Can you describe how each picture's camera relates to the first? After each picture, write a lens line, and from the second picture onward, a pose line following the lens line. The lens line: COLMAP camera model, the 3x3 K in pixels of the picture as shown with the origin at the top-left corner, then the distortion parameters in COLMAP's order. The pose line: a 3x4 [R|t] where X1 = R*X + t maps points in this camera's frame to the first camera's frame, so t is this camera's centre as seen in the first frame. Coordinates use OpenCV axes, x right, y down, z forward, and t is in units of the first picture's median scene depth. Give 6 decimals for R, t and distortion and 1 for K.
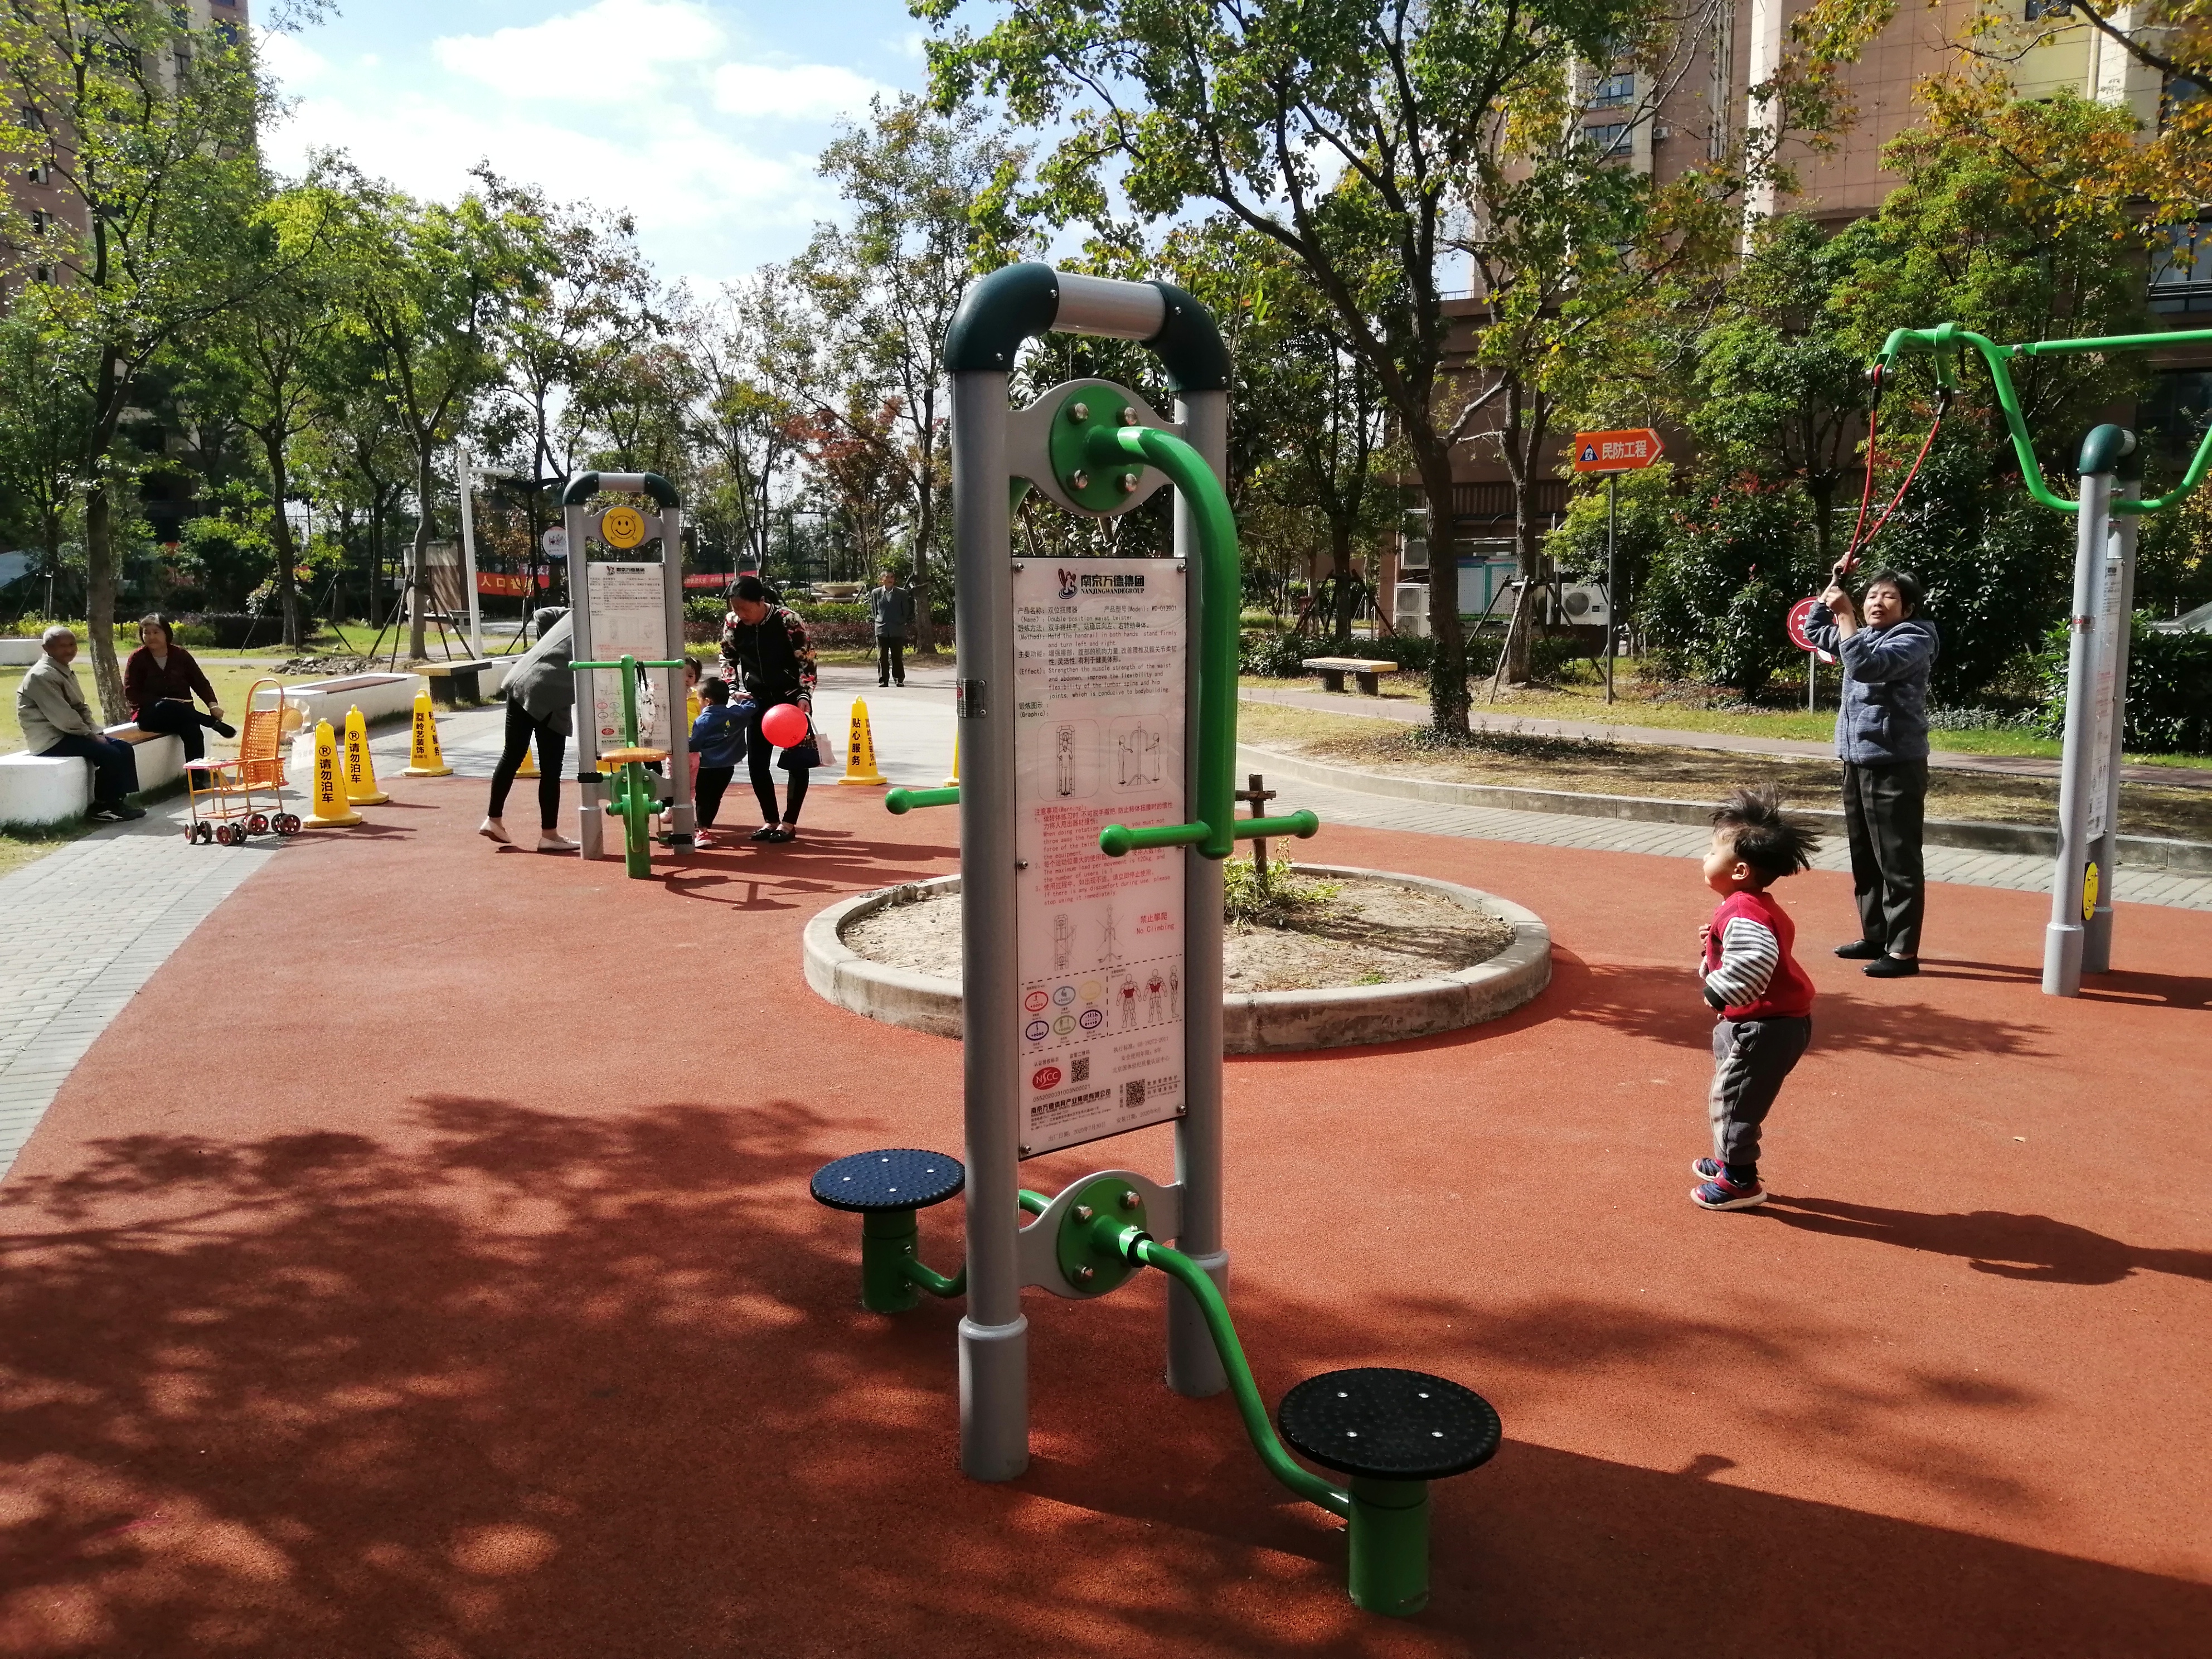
lens RADIAL K [[1748.6, 0, 1106.0], [0, 1748.6, 829.5], [0, 0, 1]] dist [0.095130, -0.149415]
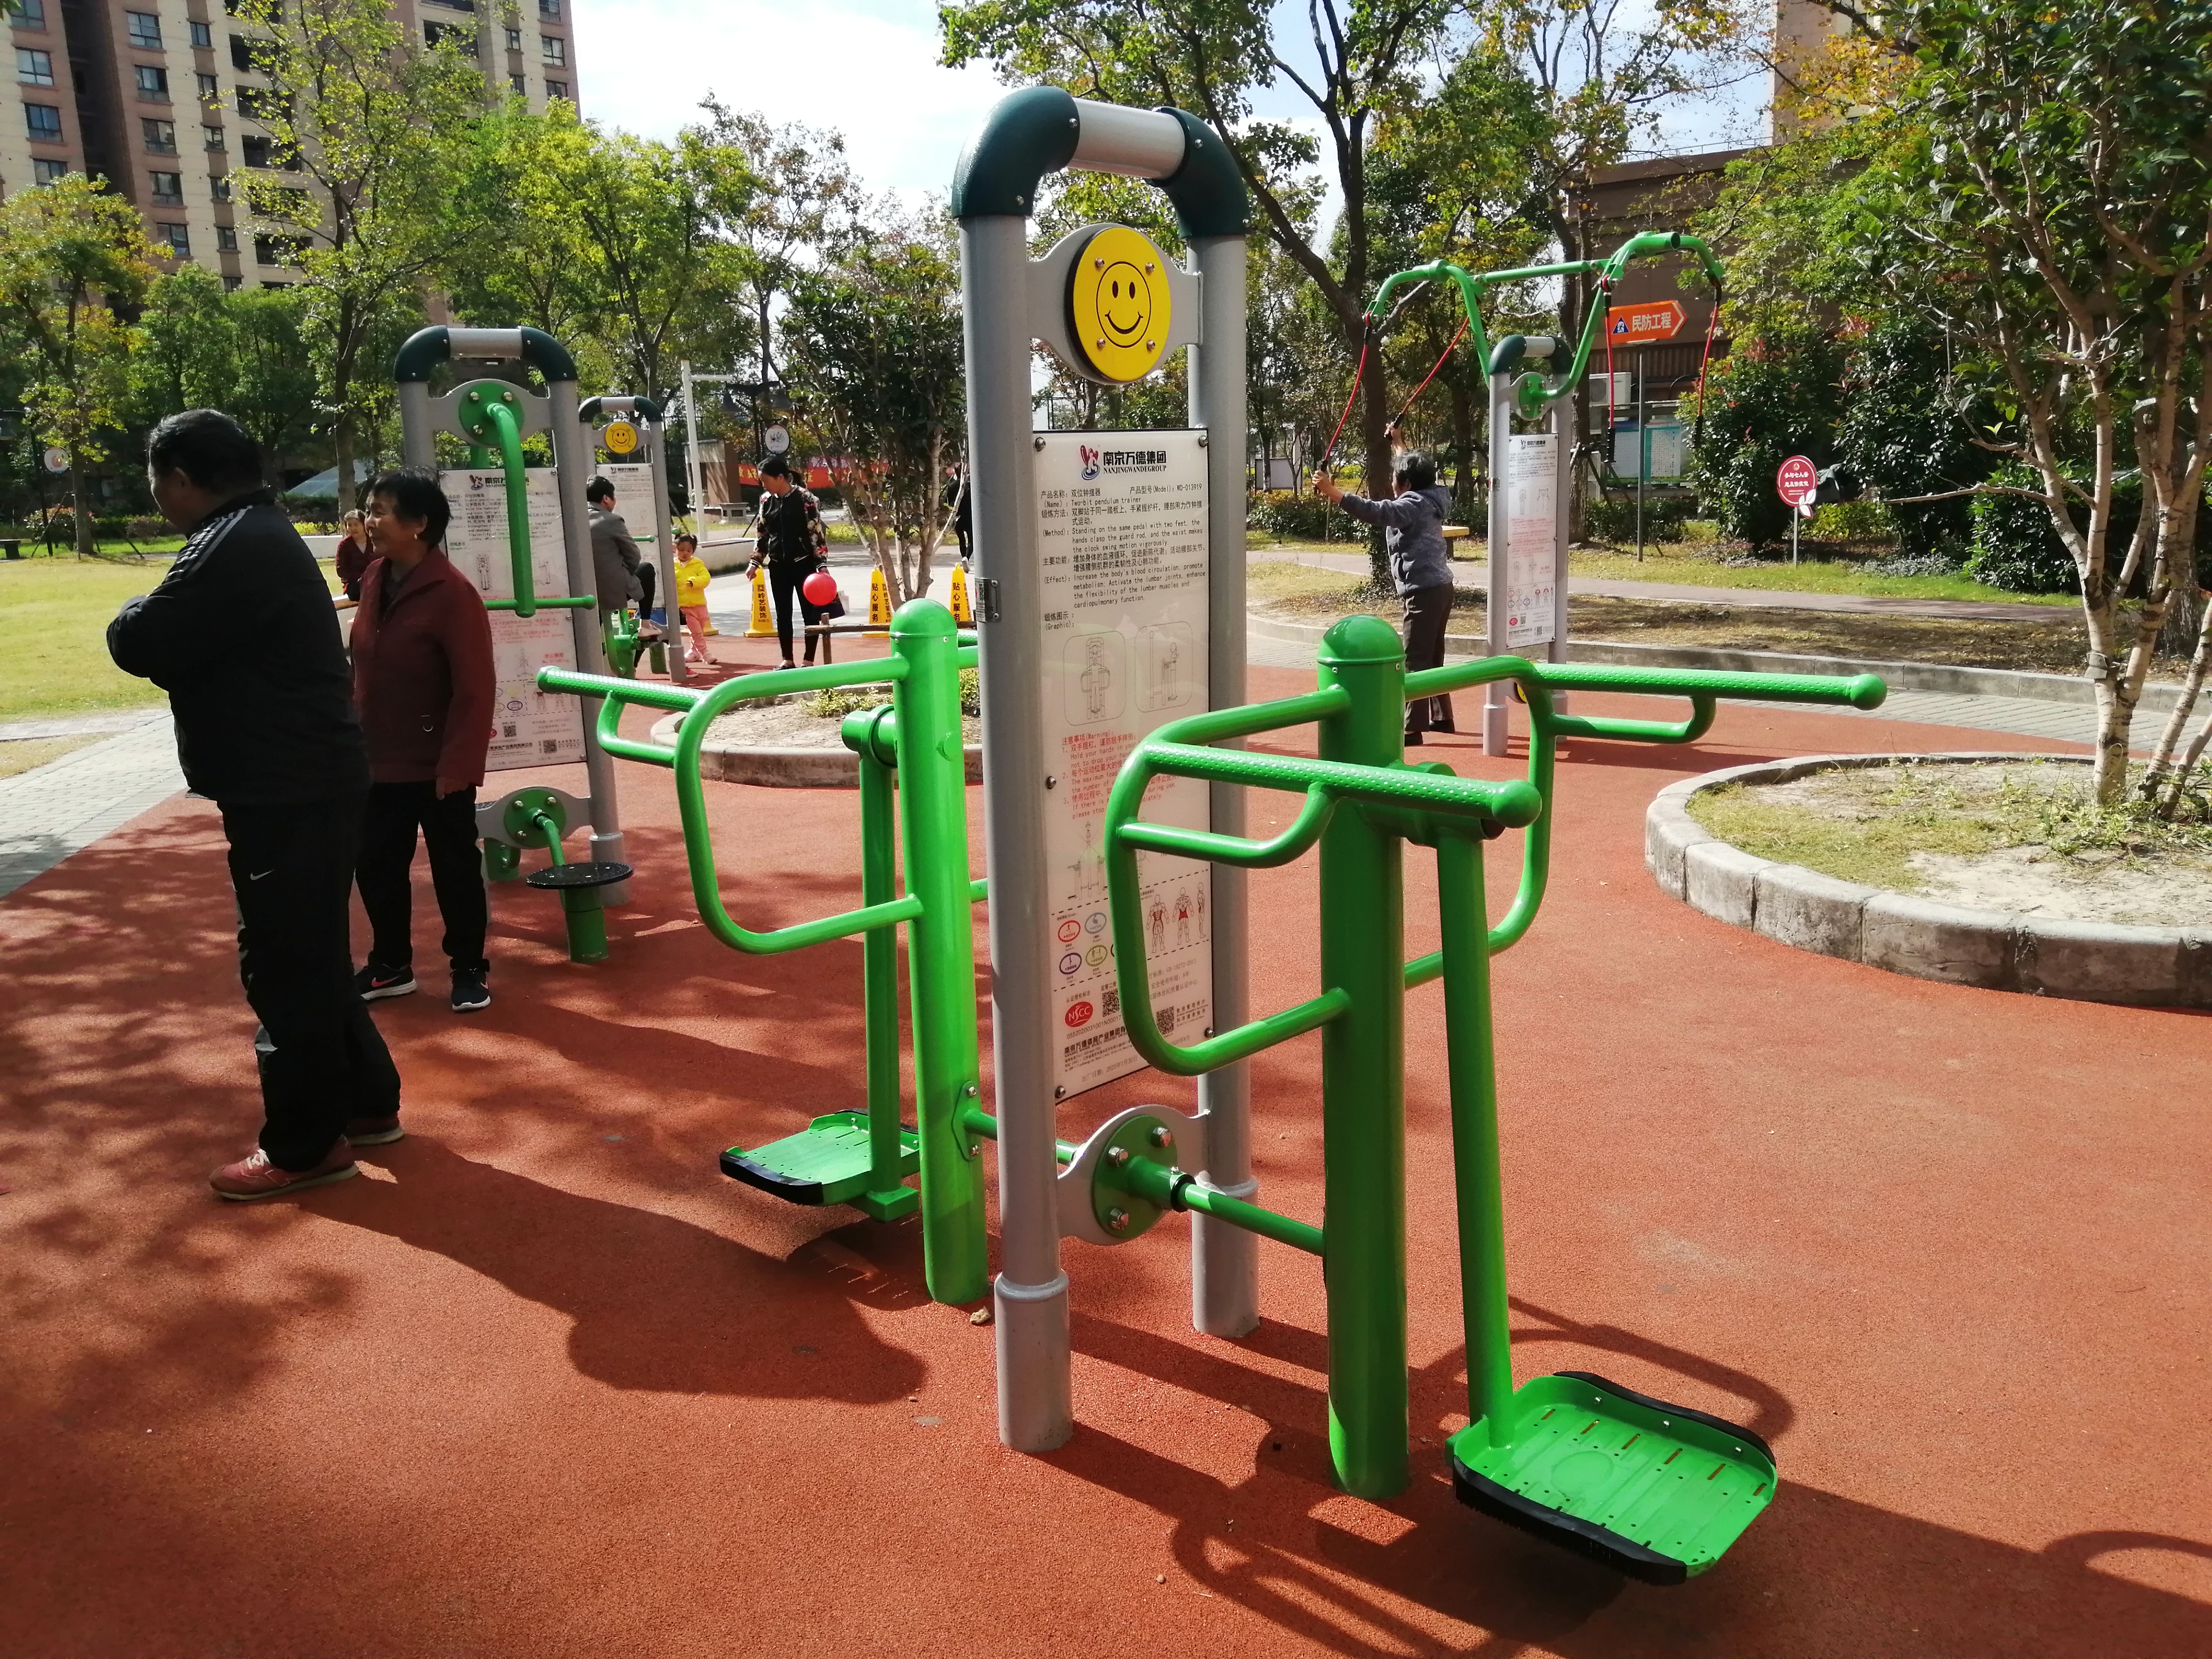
lens RADIAL K [[1748.6, 0, 1106.0], [0, 1748.6, 829.5], [0, 0, 1]] dist [0.095130, -0.149415]
pose [[0.983887, 0.007019, -0.178652, 0.162147], [0.005113, 0.997716, 0.067359, 0.018894], [0.178717, -0.067187, 0.981604, -0.136300]]
